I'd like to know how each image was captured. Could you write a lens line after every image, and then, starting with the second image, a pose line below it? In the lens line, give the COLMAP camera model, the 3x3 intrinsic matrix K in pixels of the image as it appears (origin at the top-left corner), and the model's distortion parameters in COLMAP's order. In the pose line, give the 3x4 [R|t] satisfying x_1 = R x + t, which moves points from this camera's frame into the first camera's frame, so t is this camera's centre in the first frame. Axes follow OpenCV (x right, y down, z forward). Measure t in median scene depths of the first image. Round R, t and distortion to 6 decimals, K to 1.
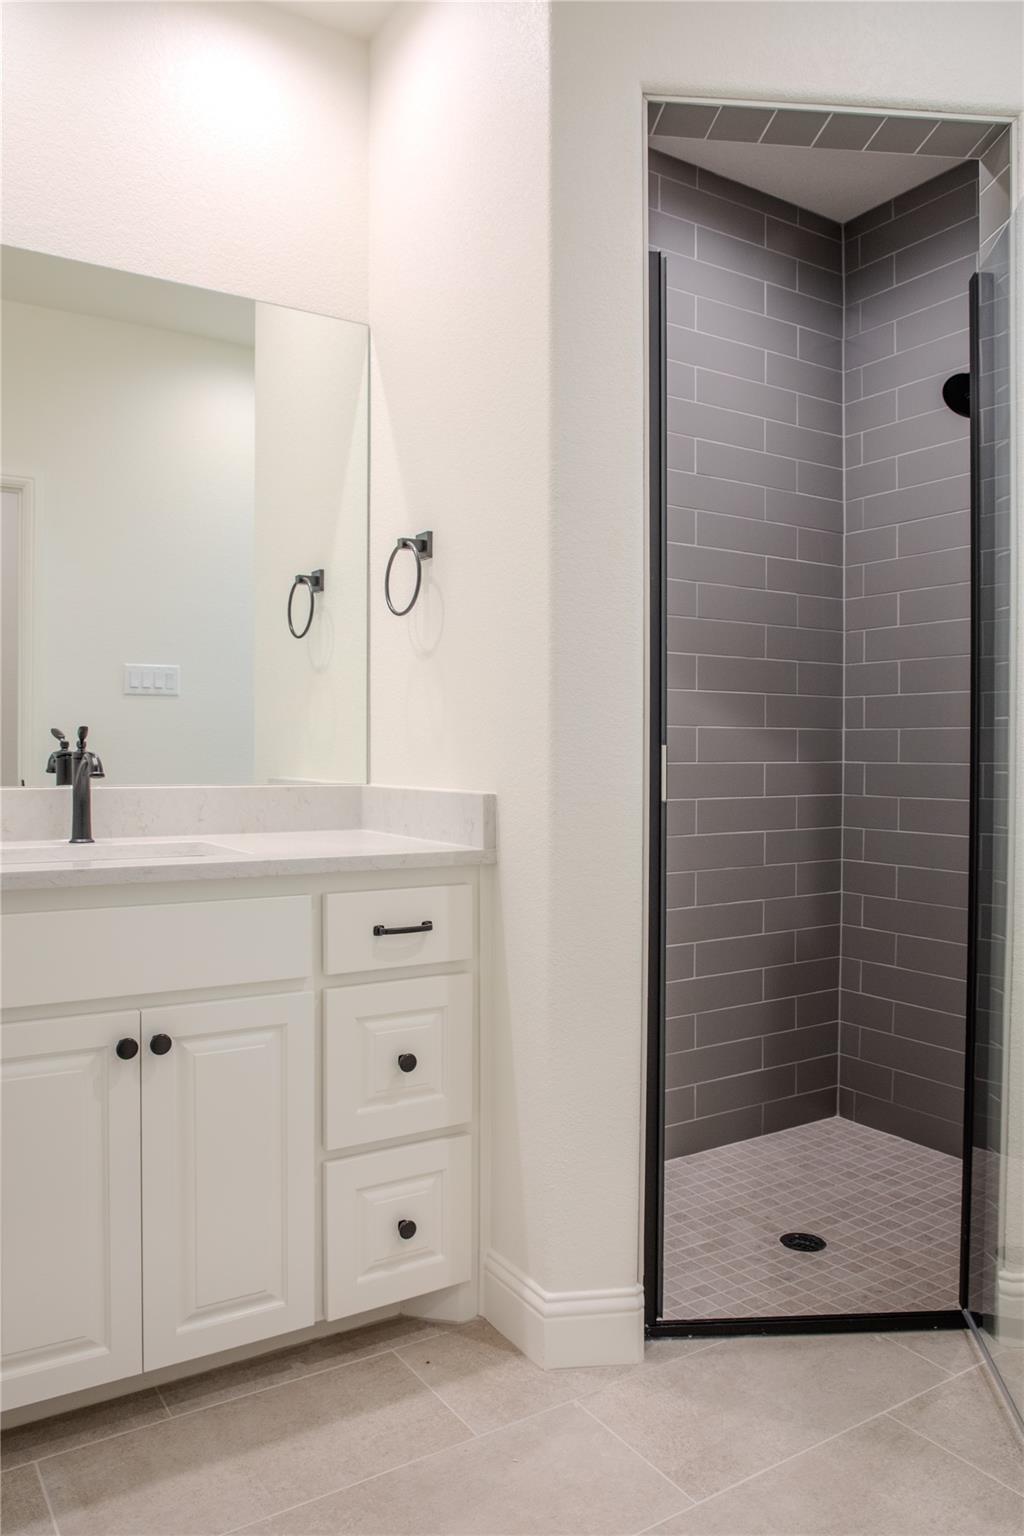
lens RADIAL K [[1095.7, 0, 511.4], [0, 1095.7, 764.1], [0, 0, 1]] dist [-0.041257, 0.011321]
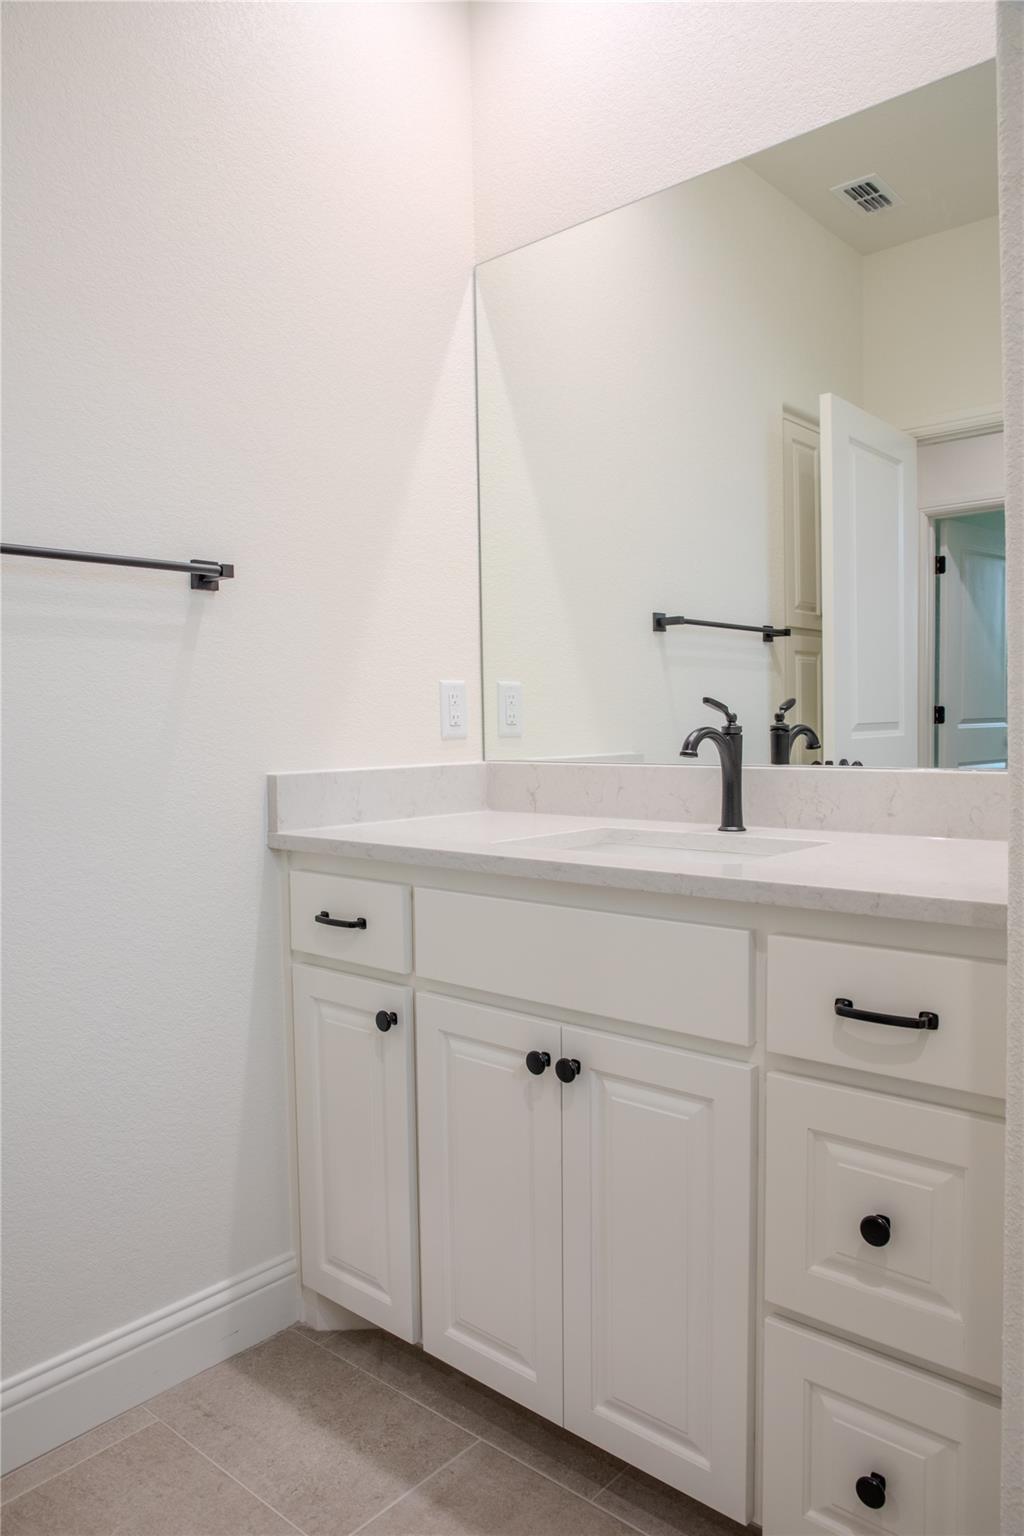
lens RADIAL K [[1095.7, 0, 510.9], [0, 1095.7, 772.7], [0, 0, 1]] dist [-0.041257, 0.011321]
pose [[0.264197, 0.034828, -0.963840, 0.432619], [0.006858, 0.999255, 0.037988, -0.009078], [0.964444, -0.016647, 0.263762, 0.647987]]
